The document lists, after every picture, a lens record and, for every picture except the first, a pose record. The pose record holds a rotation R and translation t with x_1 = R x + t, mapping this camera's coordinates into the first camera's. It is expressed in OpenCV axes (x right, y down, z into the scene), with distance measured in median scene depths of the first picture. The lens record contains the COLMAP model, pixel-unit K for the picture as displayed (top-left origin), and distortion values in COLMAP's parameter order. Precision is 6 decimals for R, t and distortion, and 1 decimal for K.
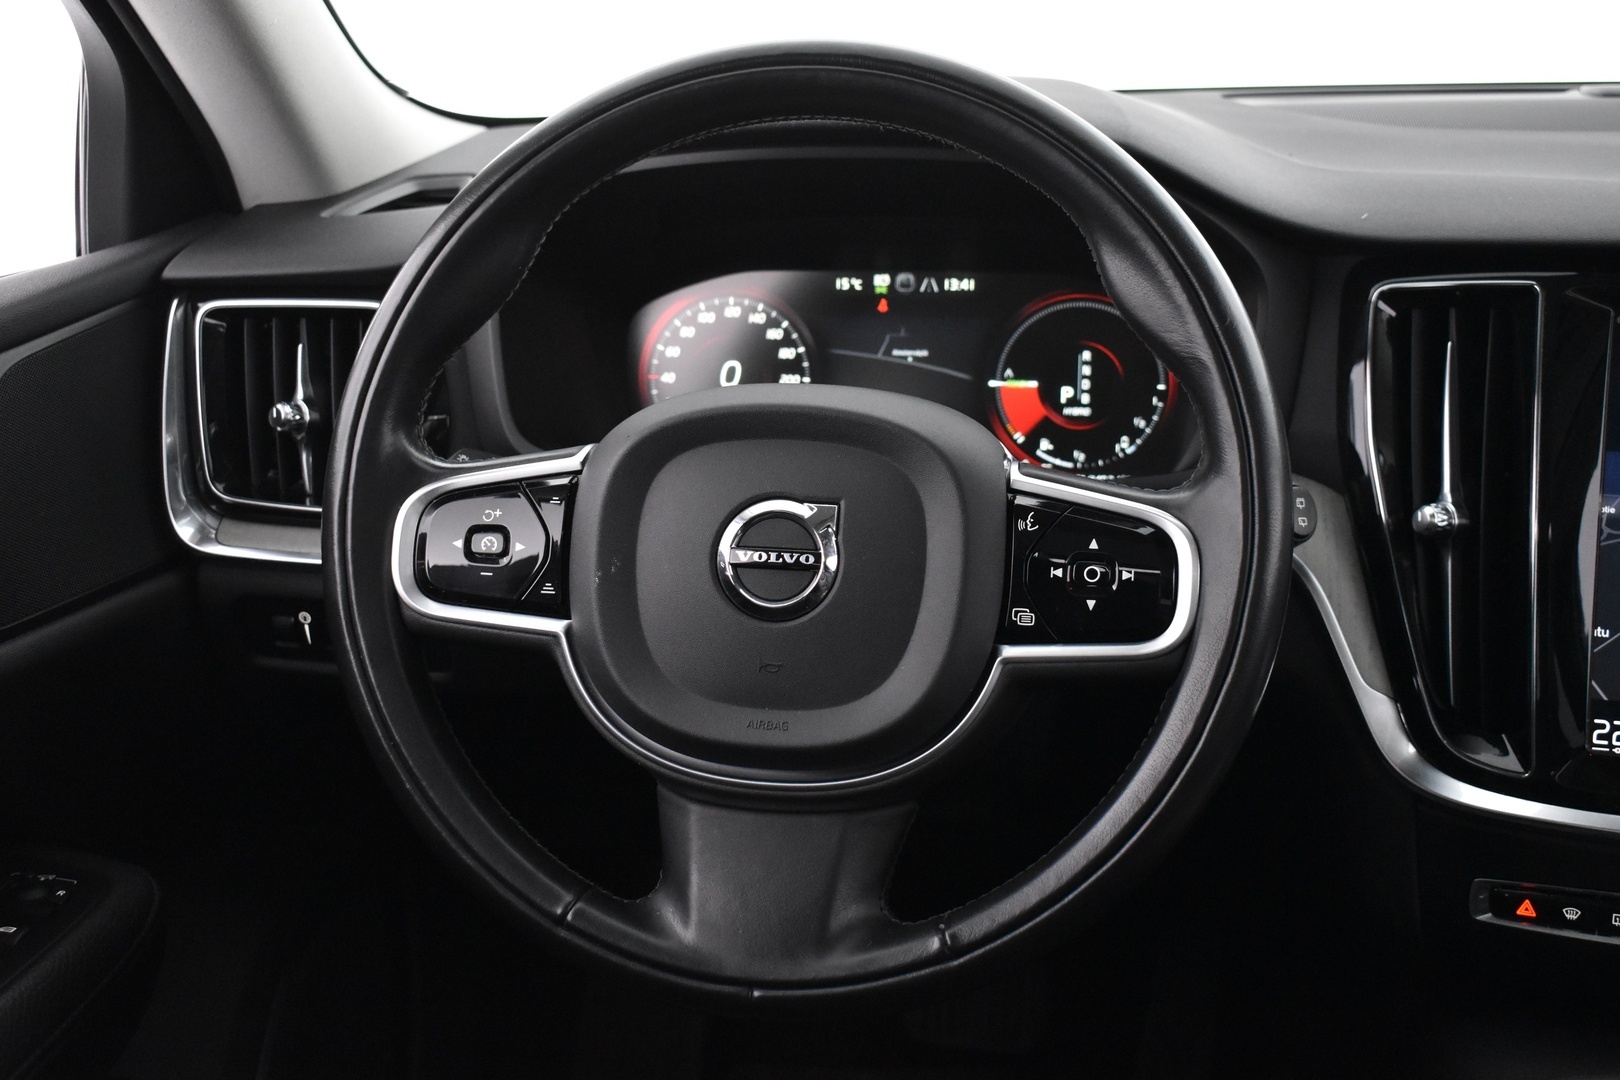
lens RADIAL K [[2078.7, 0, 810.0], [0, 2078.7, 540.0], [0, 0, 1]] dist [-0.063670, 0.019674]
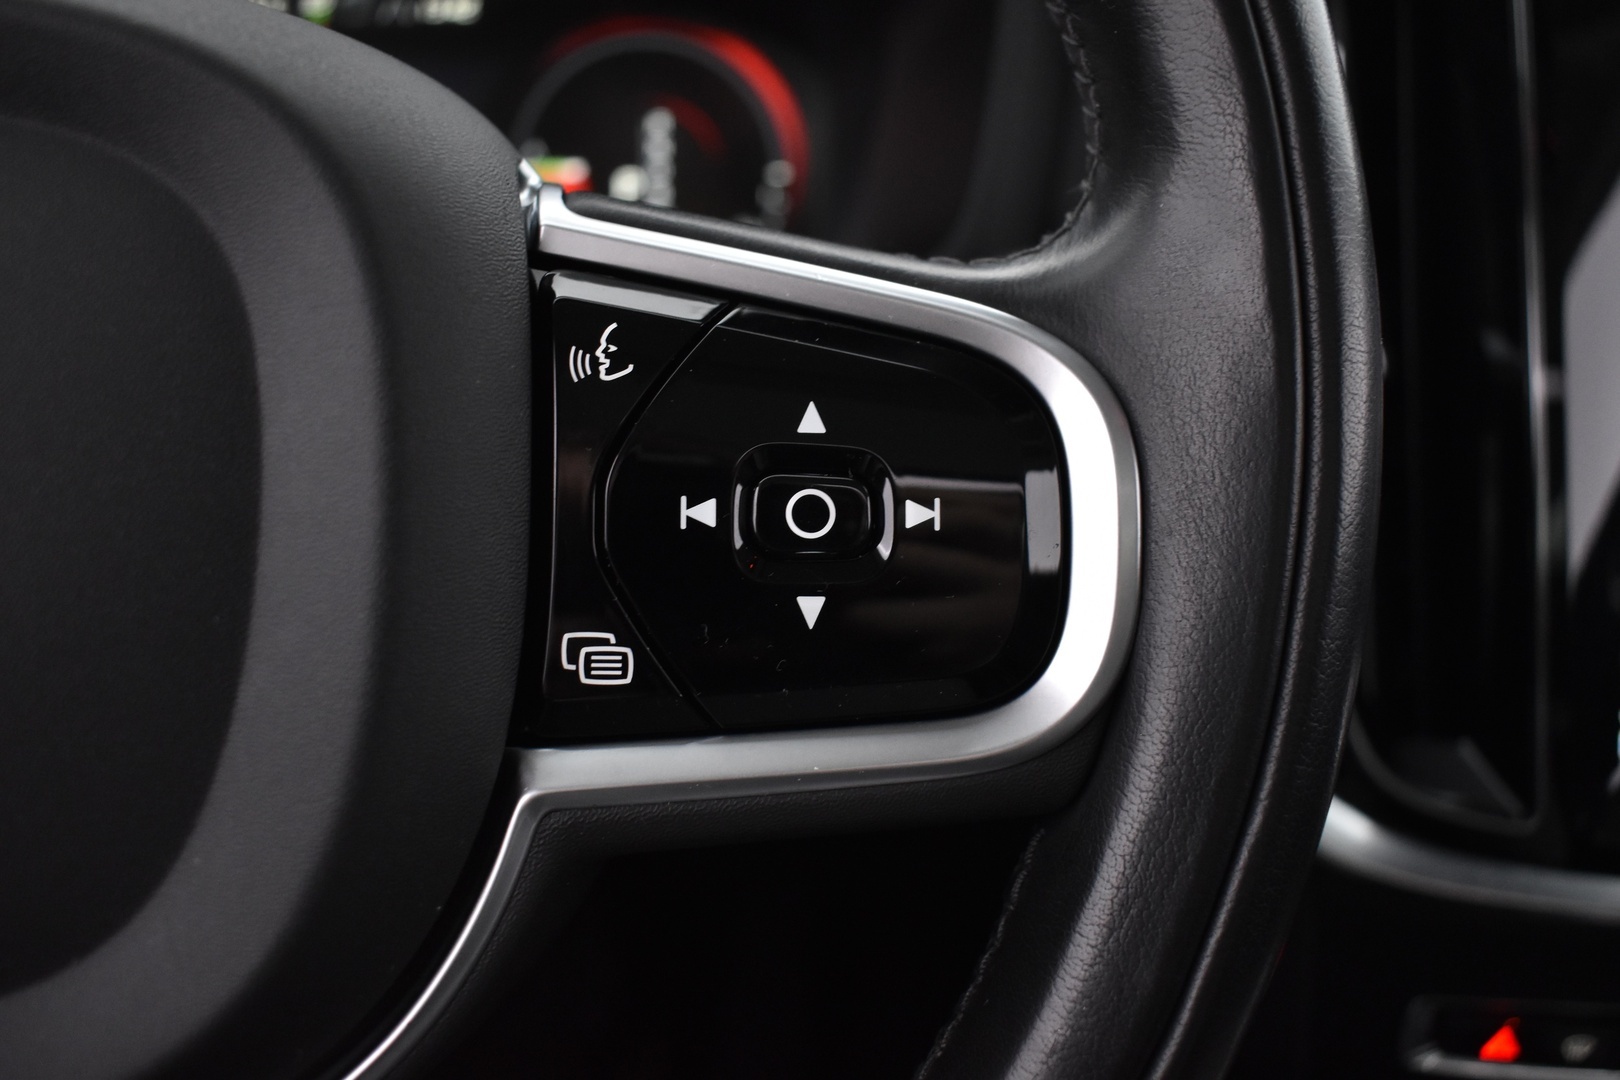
lens RADIAL K [[1435.4, 0, 810.0], [0, 1435.4, 540.0], [0, 0, 1]] dist [-0.081226, 0.000087]
pose [[0.962197, -0.049607, 0.267798, 0.067963], [0.026963, 0.995792, 0.087582, 0.001072], [-0.271015, -0.077050, 0.959486, 0.697066]]
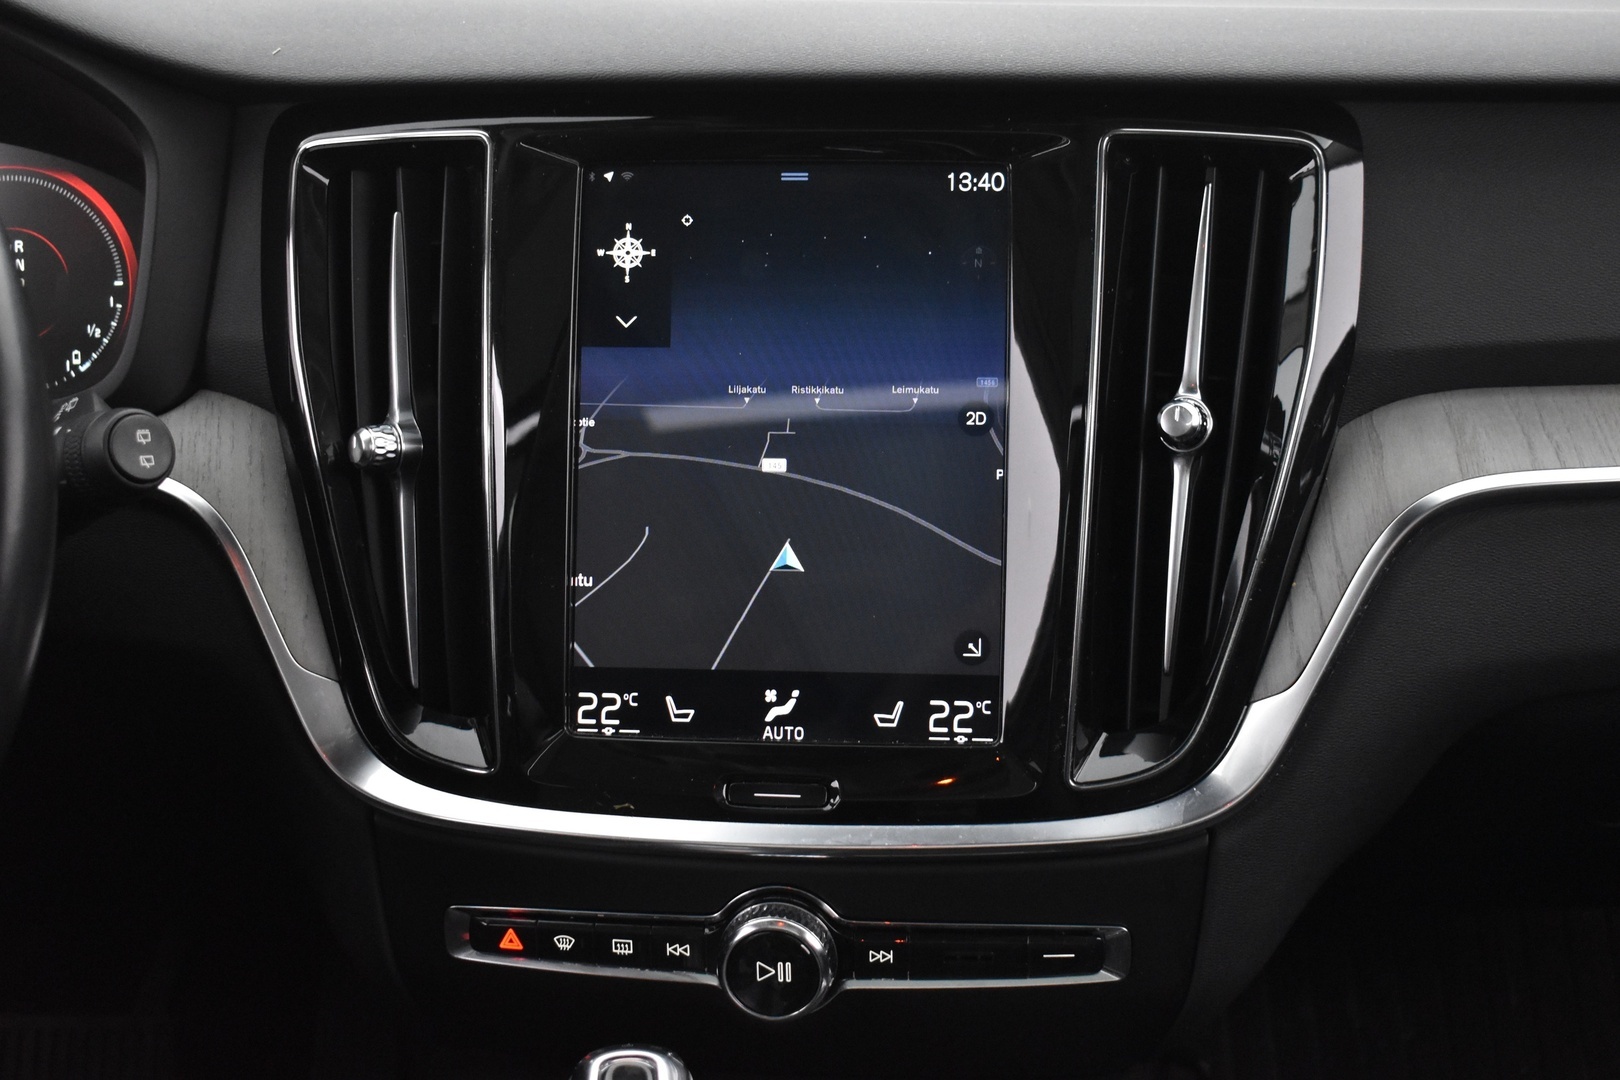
lens RADIAL K [[2478.0, 0, 810.0], [0, 2478.0, 540.0], [0, 0, 1]] dist [-0.008296, -0.021181]
pose [[0.978734, -0.058409, 0.196641, 0.284841], [0.051243, 0.997830, 0.041339, -0.004879], [-0.198629, -0.030384, 0.979604, 0.065175]]
